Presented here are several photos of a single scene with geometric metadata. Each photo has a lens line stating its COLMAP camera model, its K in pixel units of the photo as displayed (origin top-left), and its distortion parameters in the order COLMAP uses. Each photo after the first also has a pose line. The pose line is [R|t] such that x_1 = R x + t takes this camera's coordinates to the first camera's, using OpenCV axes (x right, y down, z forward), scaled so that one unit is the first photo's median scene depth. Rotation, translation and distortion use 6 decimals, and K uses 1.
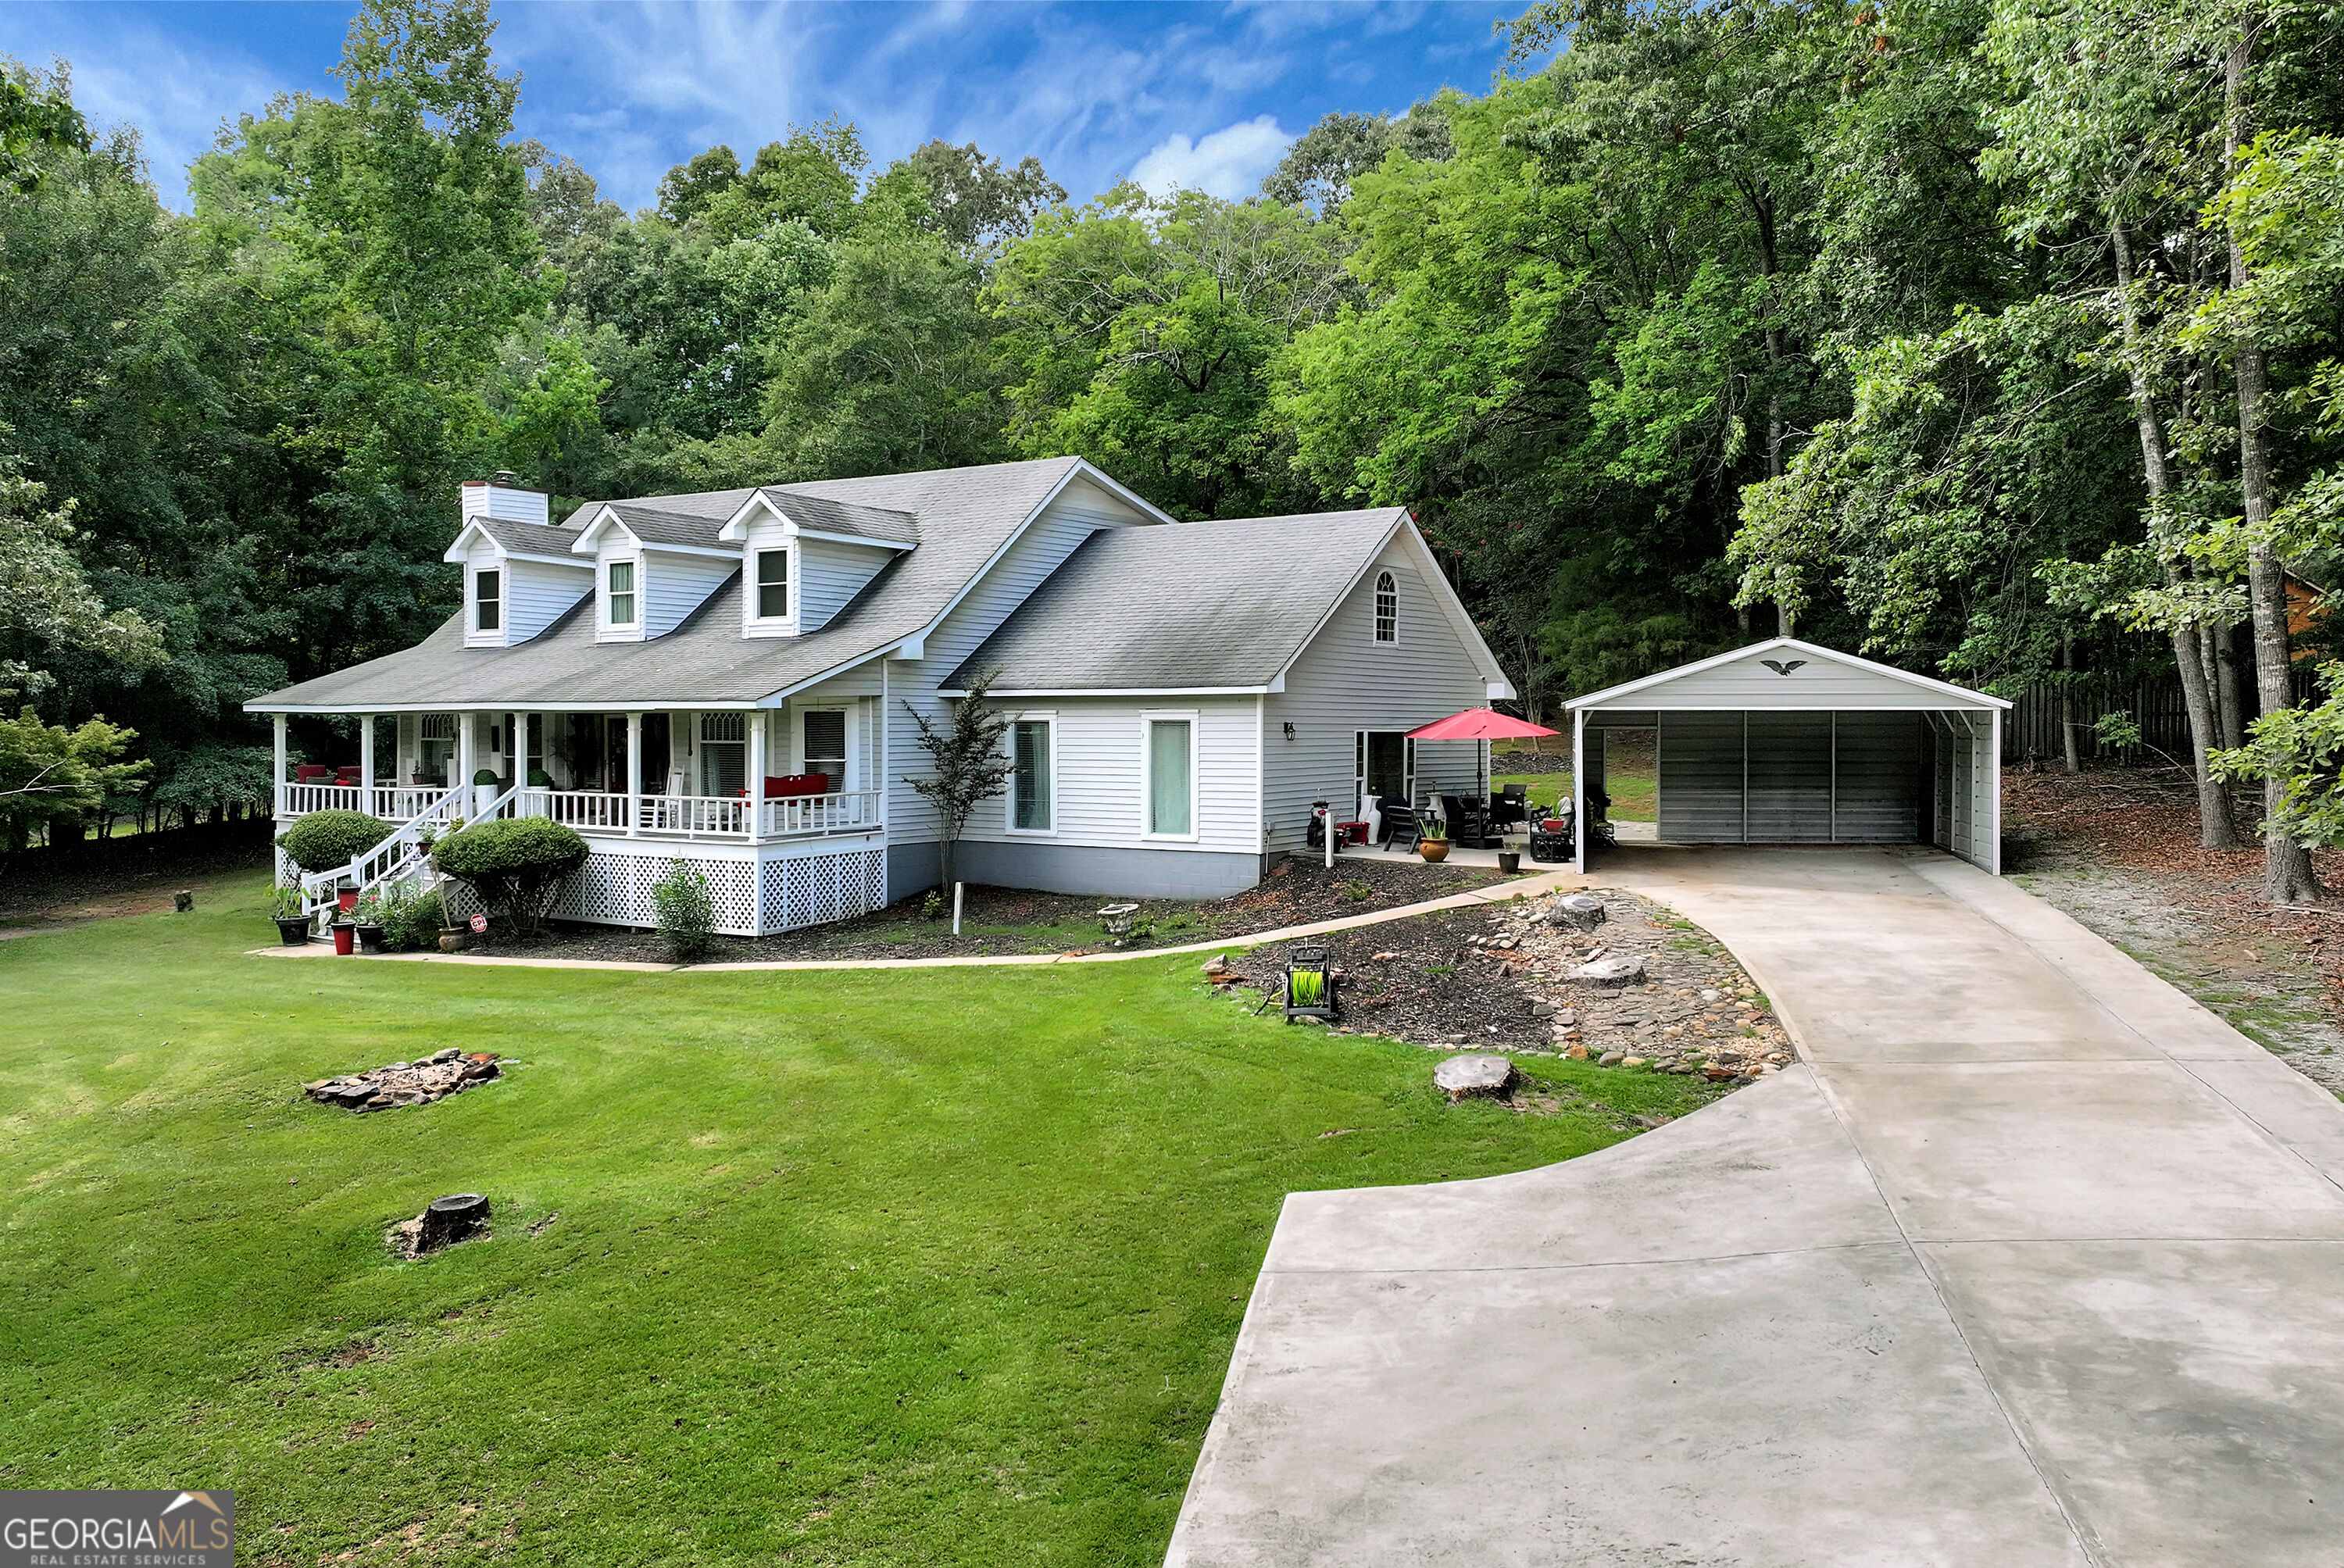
lens RADIAL K [[1570.7, 0, 1172.0], [0, 1570.7, 784.0], [0, 0, 1]] dist [-0.058529, -0.000543]
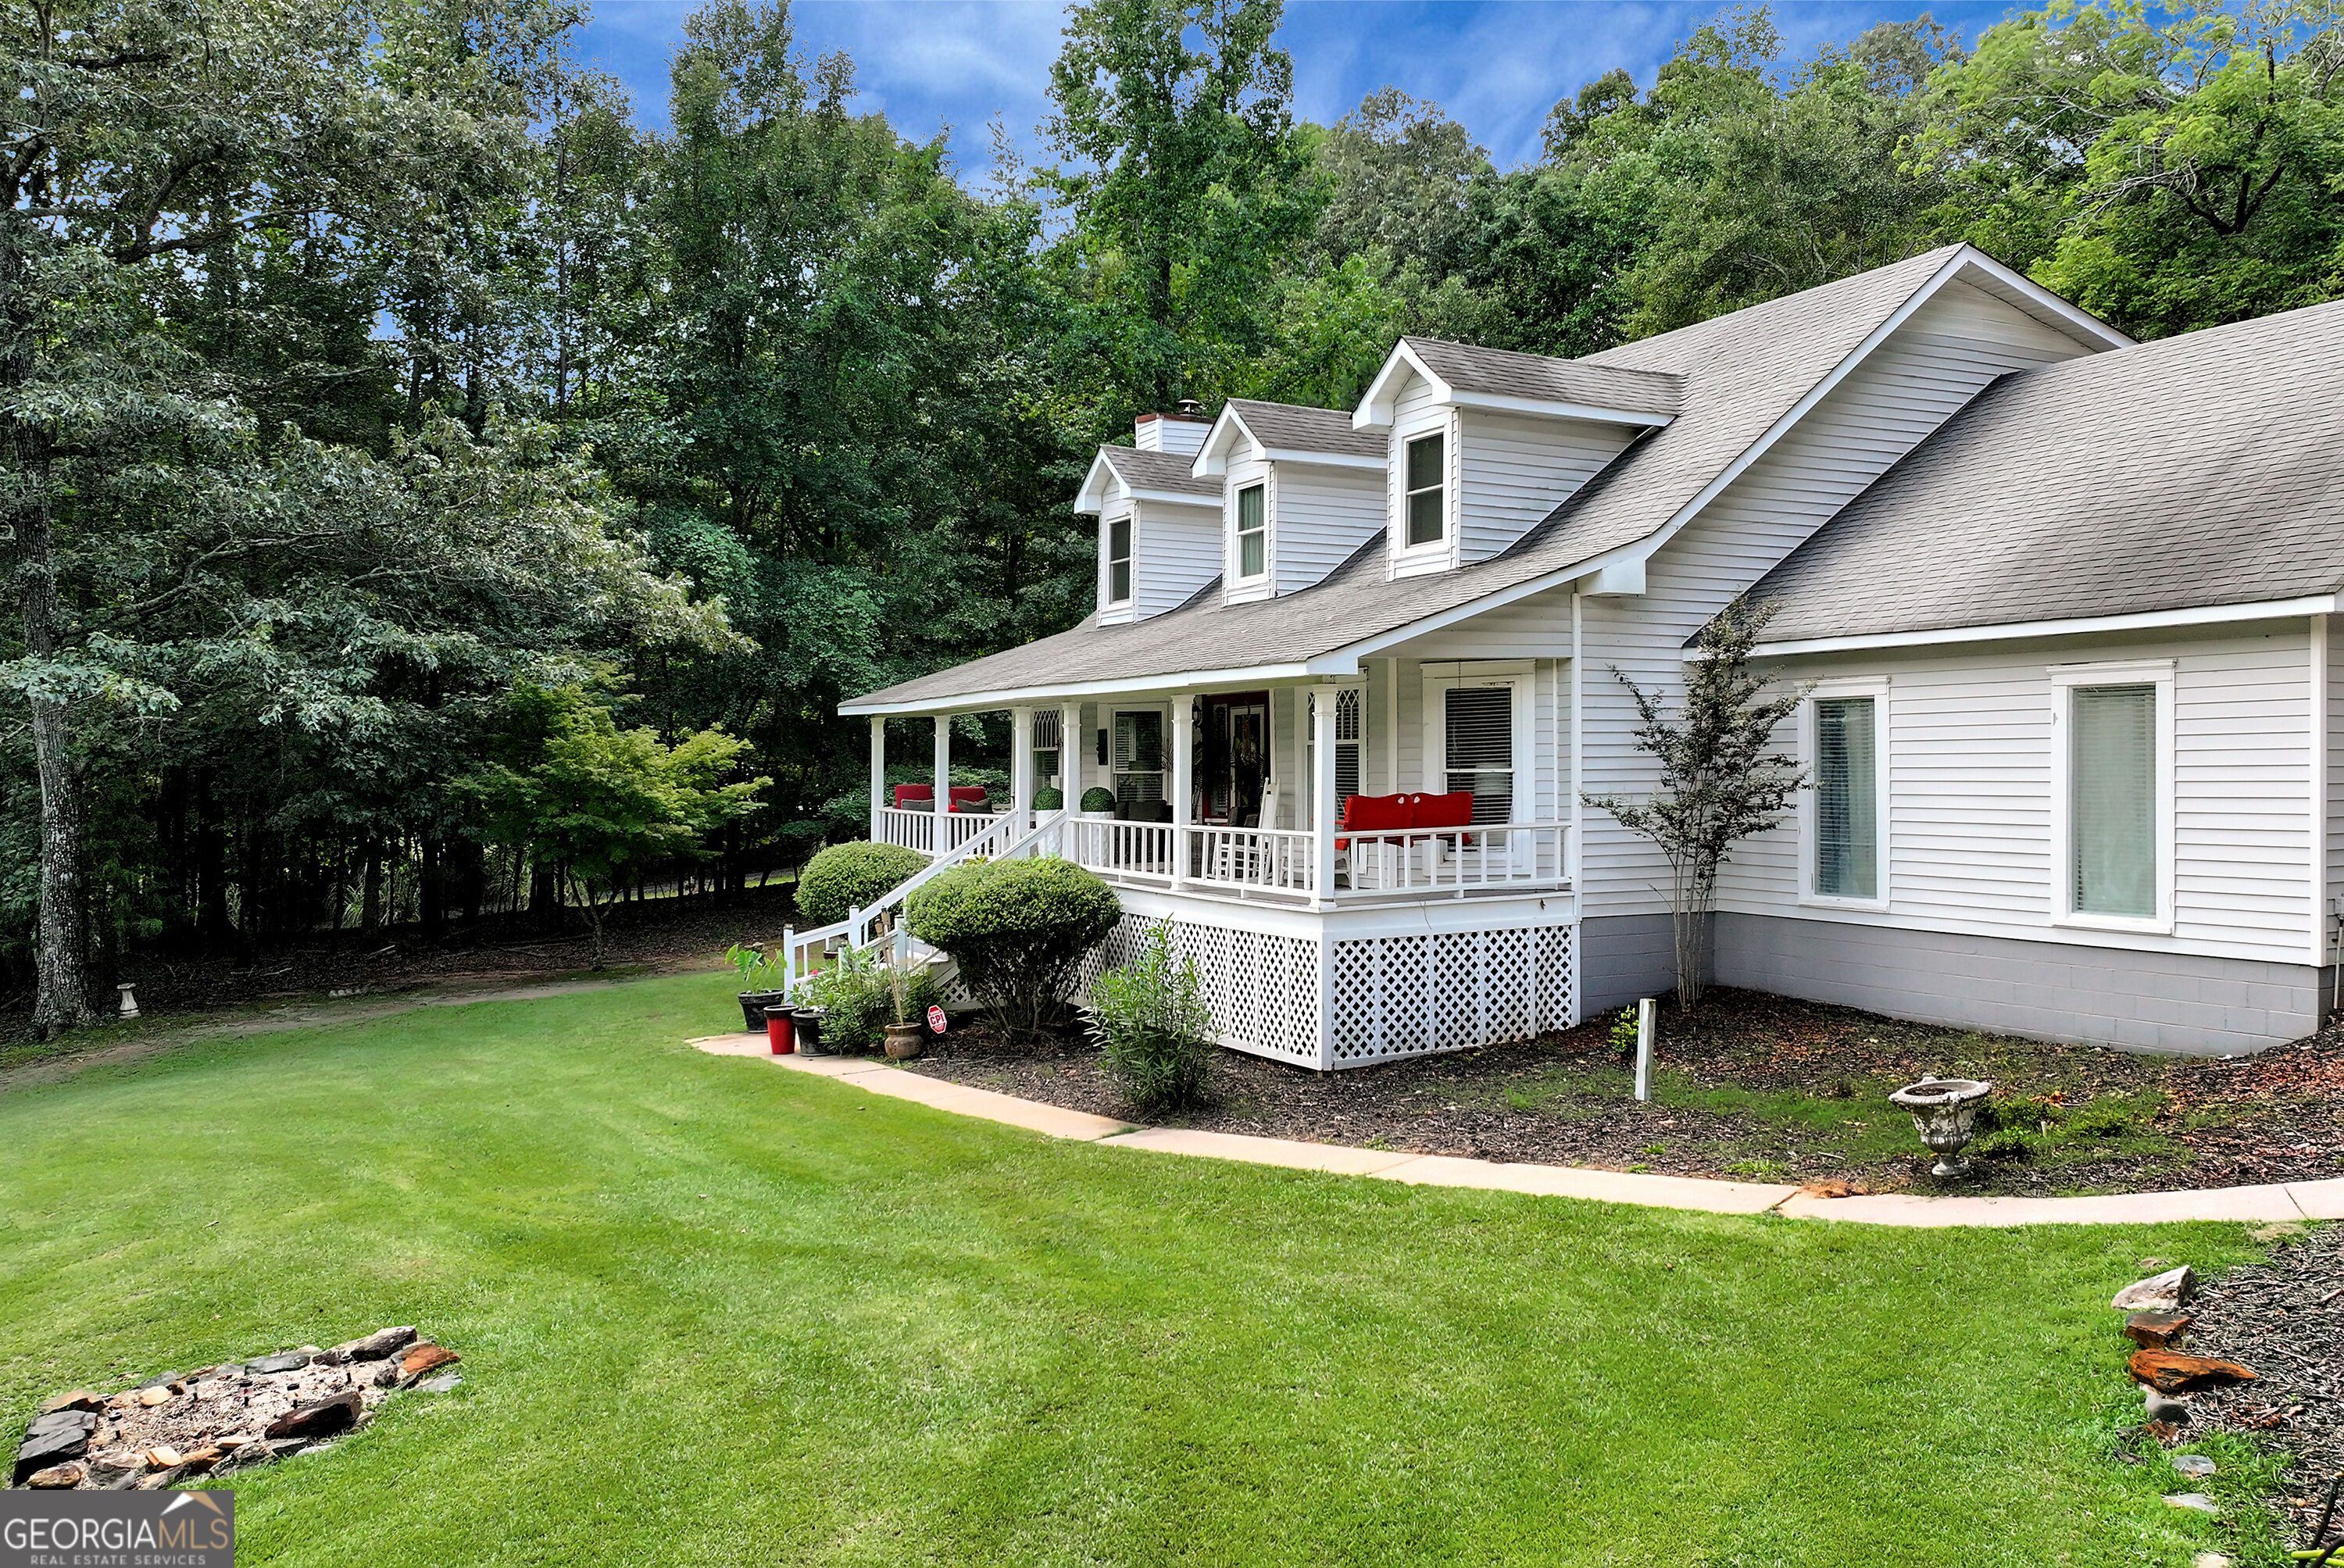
lens RADIAL K [[1740.0, 0, 1322.9], [0, 1740.0, 782.8], [0, 0, 1]] dist [-0.006714, -0.009311]
pose [[0.887155, -0.000596, -0.461471, 0.029658], [-0.010009, 0.999739, -0.020533, 0.003698], [0.461363, 0.022835, 0.886918, 0.388457]]
